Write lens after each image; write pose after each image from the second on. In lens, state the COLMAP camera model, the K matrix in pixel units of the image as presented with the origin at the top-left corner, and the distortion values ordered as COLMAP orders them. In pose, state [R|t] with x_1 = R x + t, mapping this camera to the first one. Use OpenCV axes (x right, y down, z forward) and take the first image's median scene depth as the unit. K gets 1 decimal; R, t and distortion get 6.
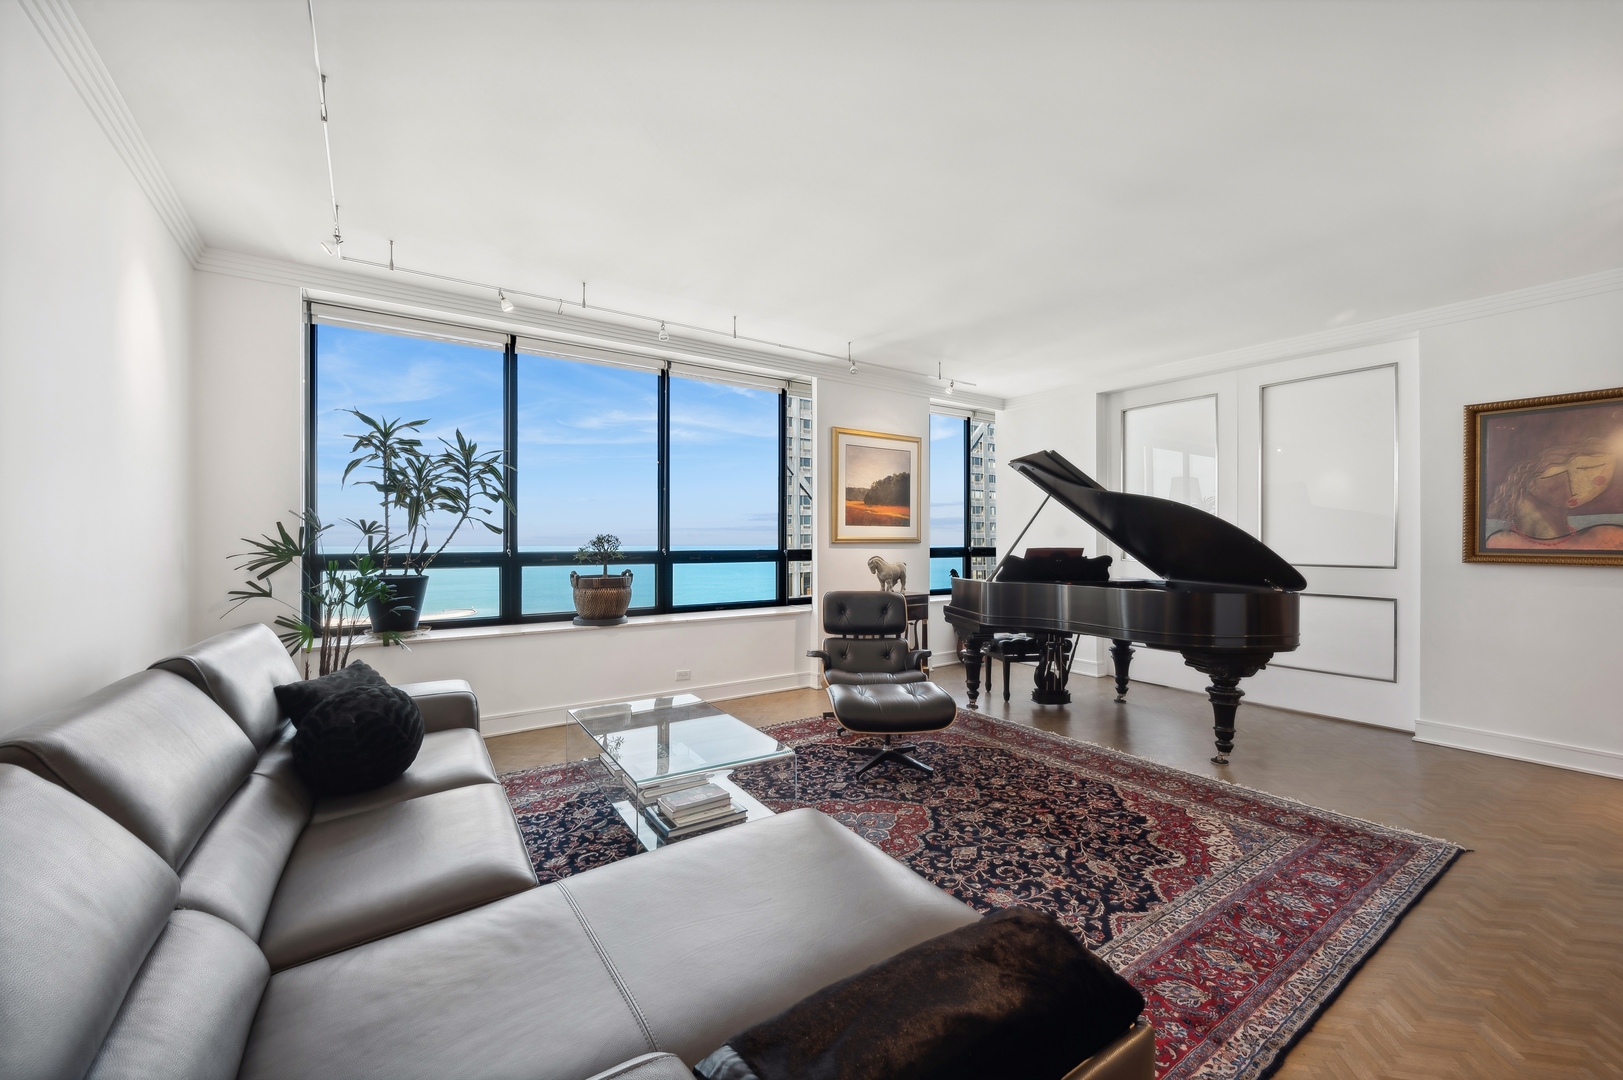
lens RADIAL K [[635.1, 0, 796.1], [0, 635.1, 535.3], [0, 0, 1]] dist [-0.011186, 0.000264]
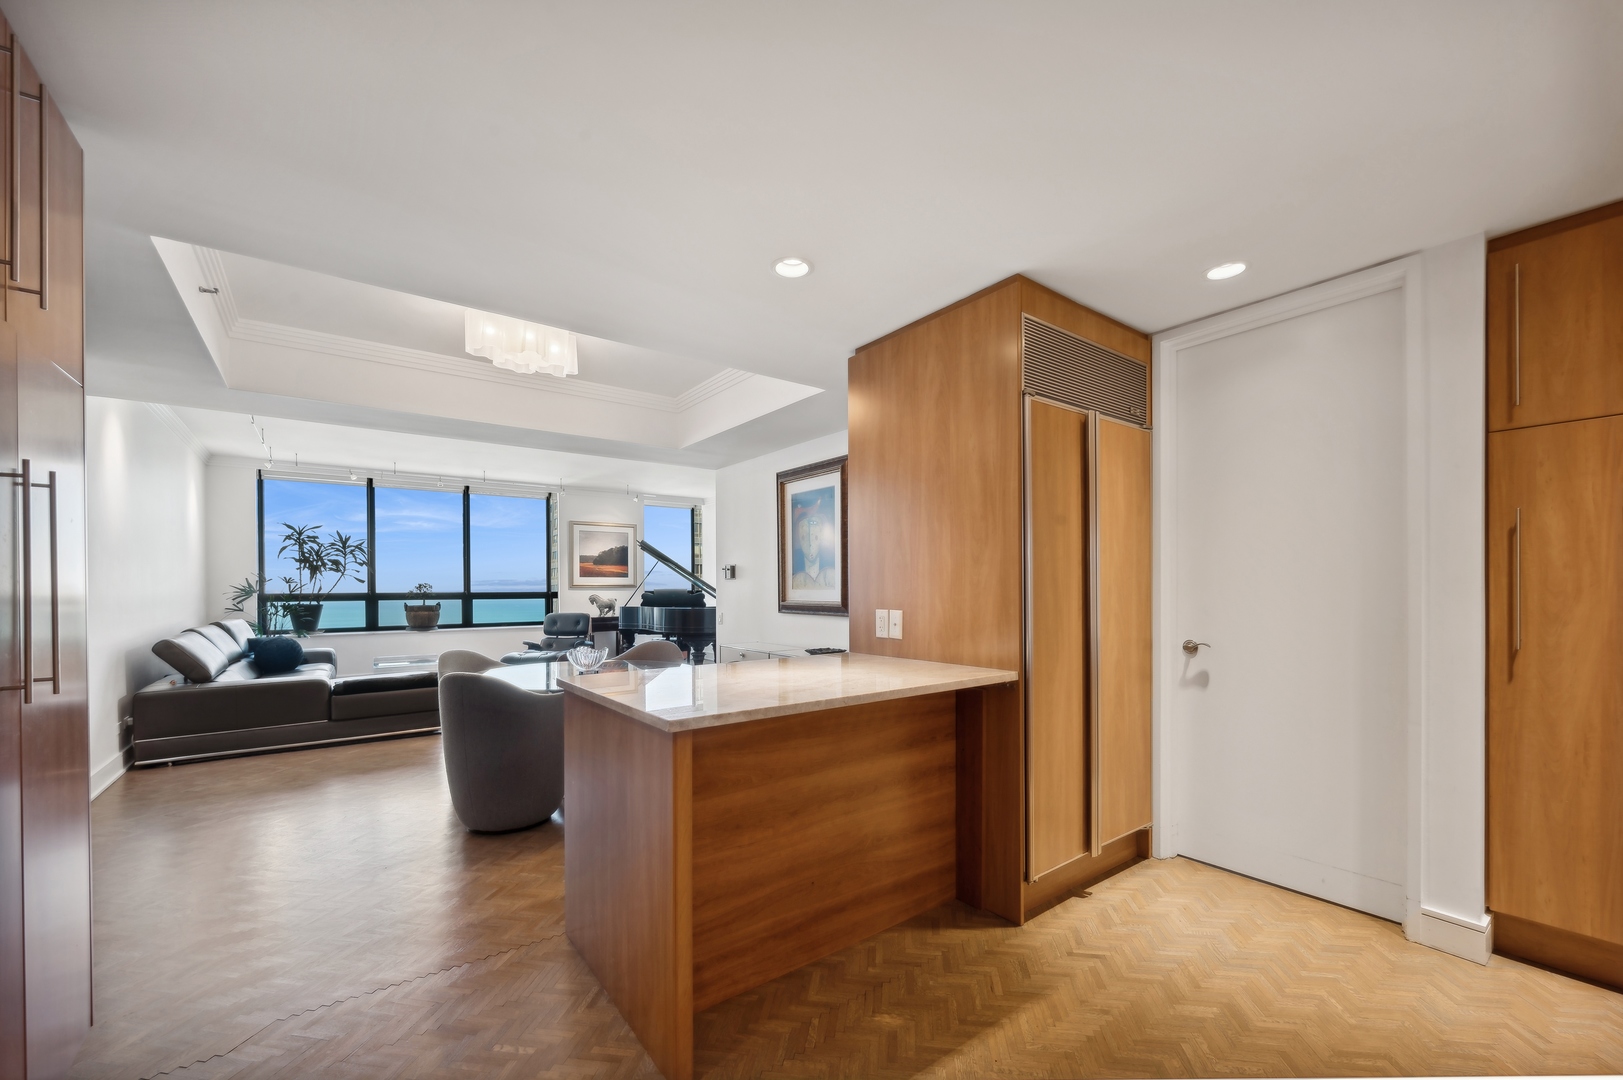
lens RADIAL K [[638.8, 0, 806.3], [0, 638.8, 589.1], [0, 0, 1]] dist [-0.015156, -0.000330]
pose [[0.998690, -0.006658, 0.050734, 0.834061], [0.006317, 0.999956, 0.006871, 0.012055], [-0.050778, -0.006542, 0.998689, -1.063024]]
